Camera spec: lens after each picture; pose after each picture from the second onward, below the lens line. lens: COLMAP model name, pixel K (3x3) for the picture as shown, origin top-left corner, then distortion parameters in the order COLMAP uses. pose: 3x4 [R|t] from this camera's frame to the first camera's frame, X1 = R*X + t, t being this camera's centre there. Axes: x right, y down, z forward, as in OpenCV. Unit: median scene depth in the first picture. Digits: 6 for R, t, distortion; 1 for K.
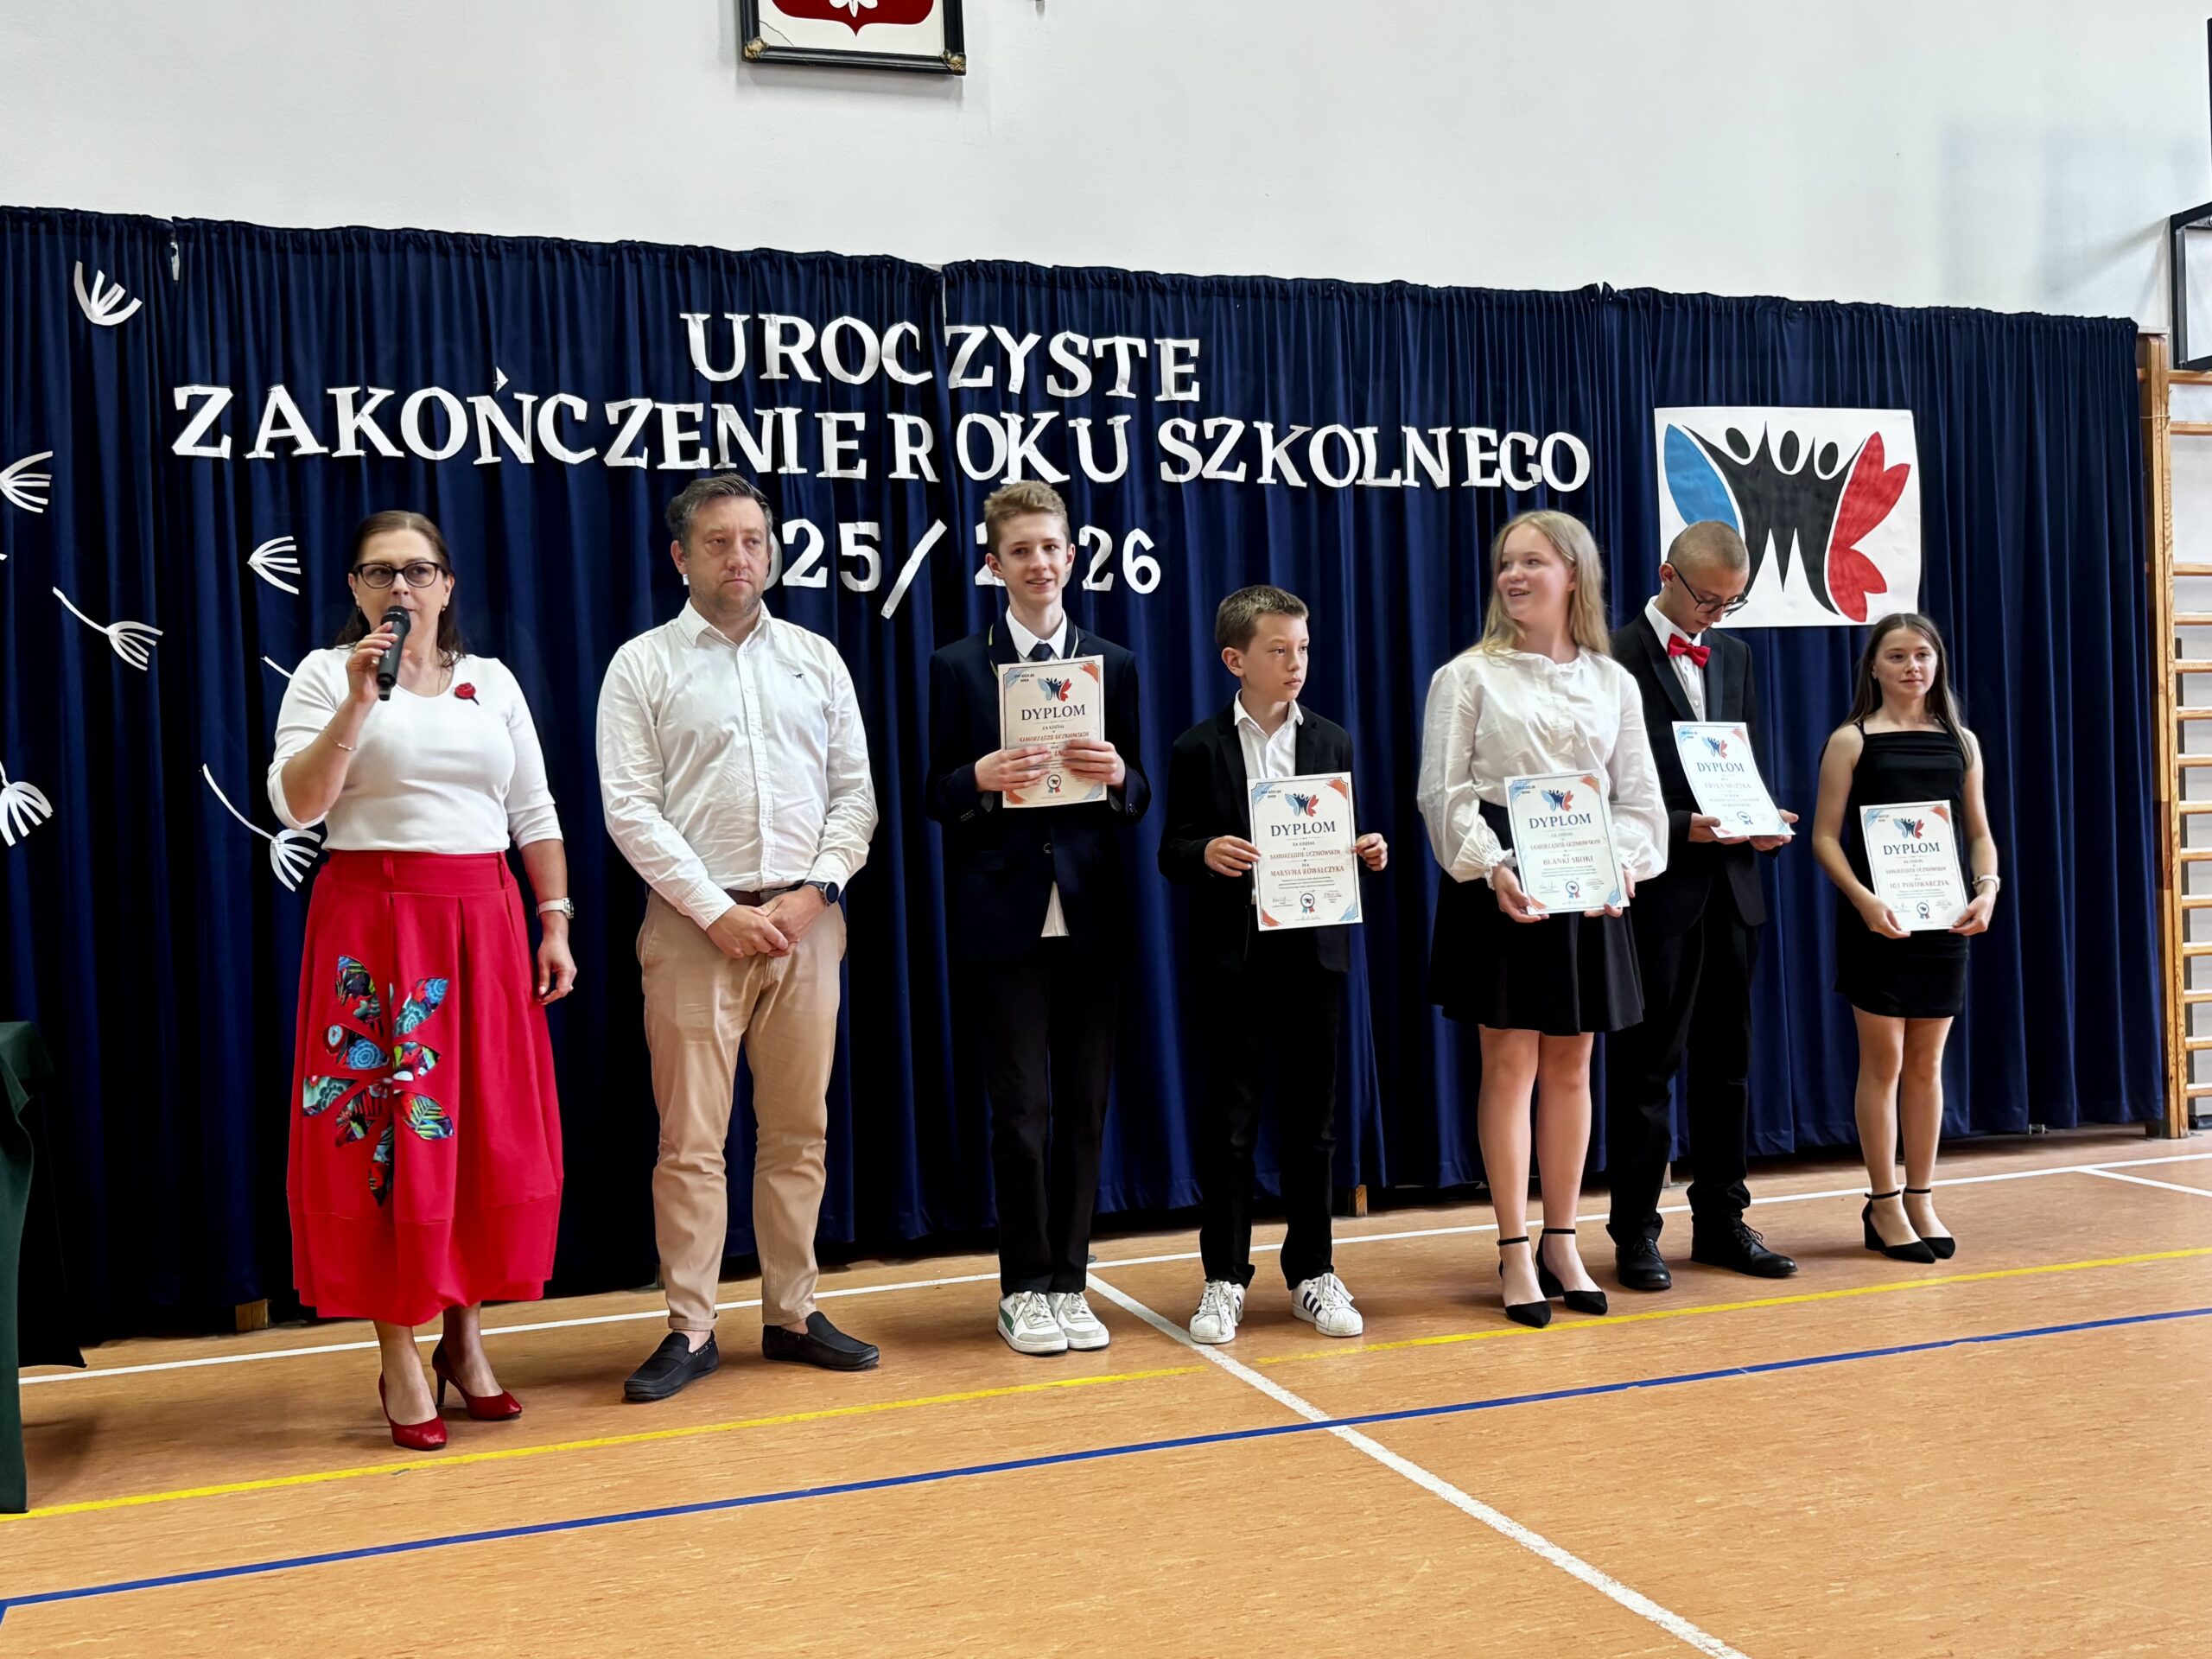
lens RADIAL K [[2199.5, 0, 1108.3], [0, 2199.5, 841.1], [0, 0, 1]] dist [0.112797, -0.278094]
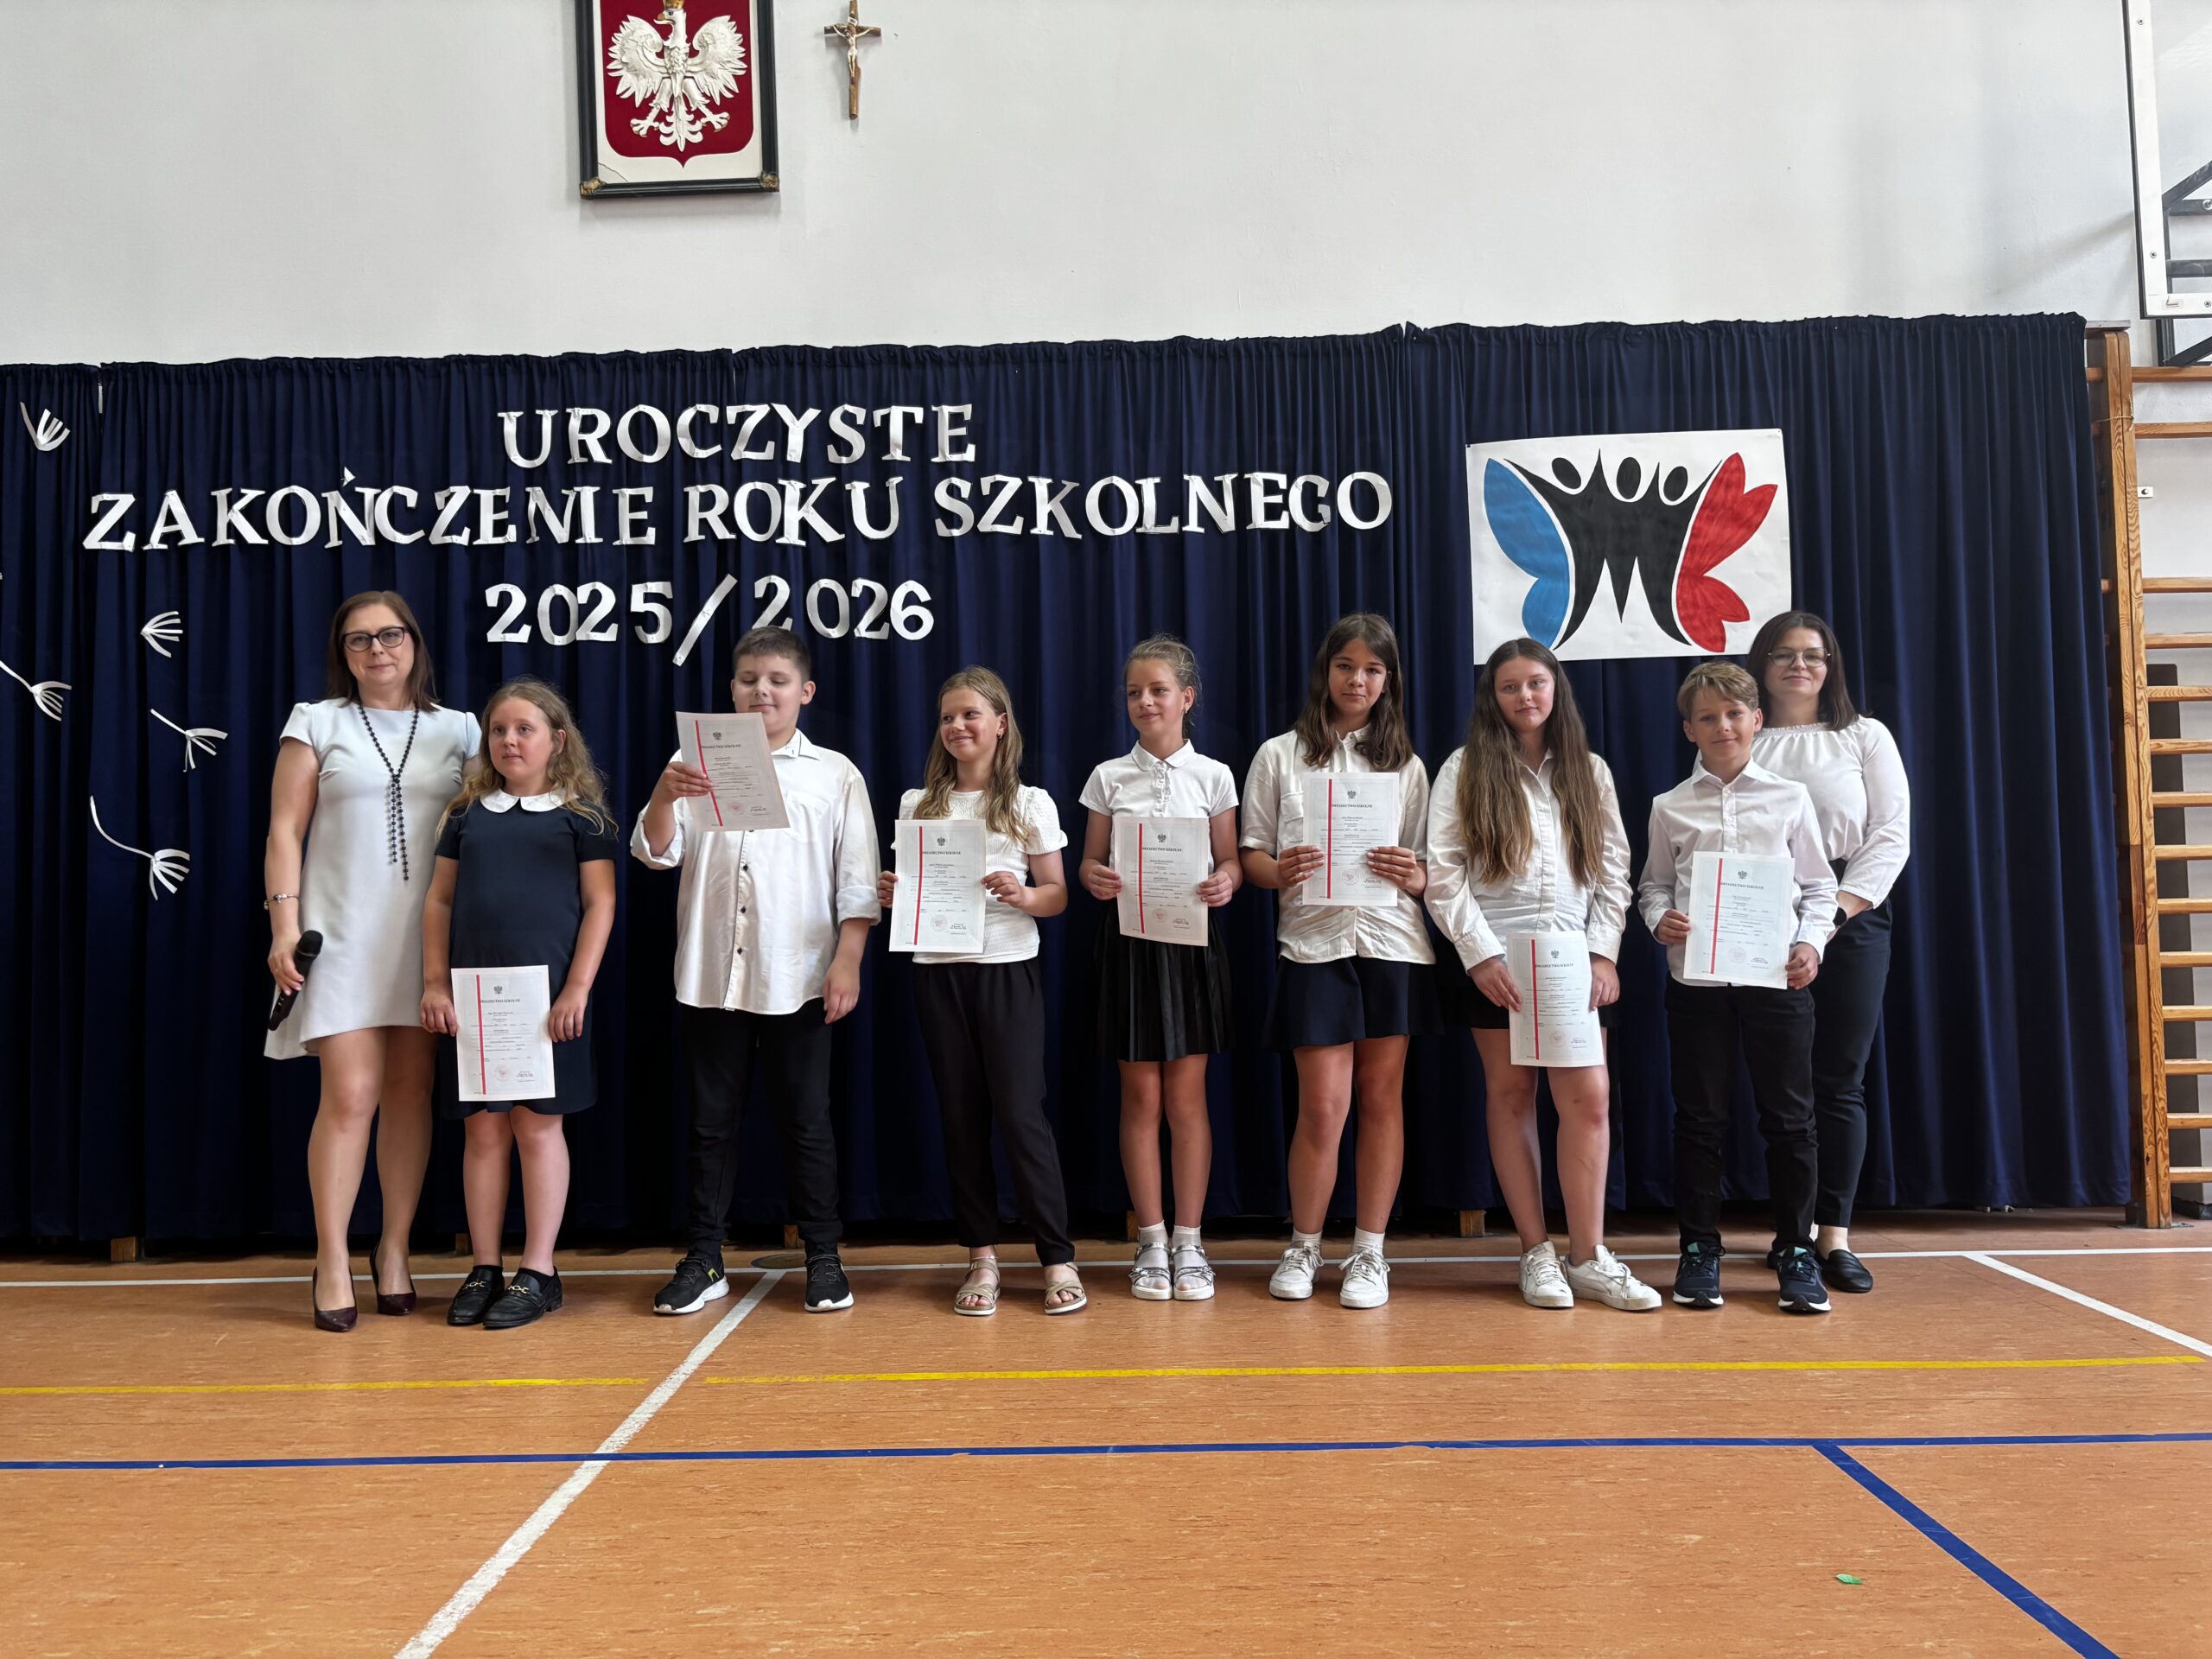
lens RADIAL K [[1671.8, 0, 1105.3], [0, 1671.8, 838.1], [0, 0, 1]] dist [0.030054, -0.023017]
pose [[0.939383, -0.001227, -0.342867, 0.397008], [-0.015306, 0.998847, -0.045508, 0.020662], [0.342527, 0.047998, 0.938281, 0.281255]]
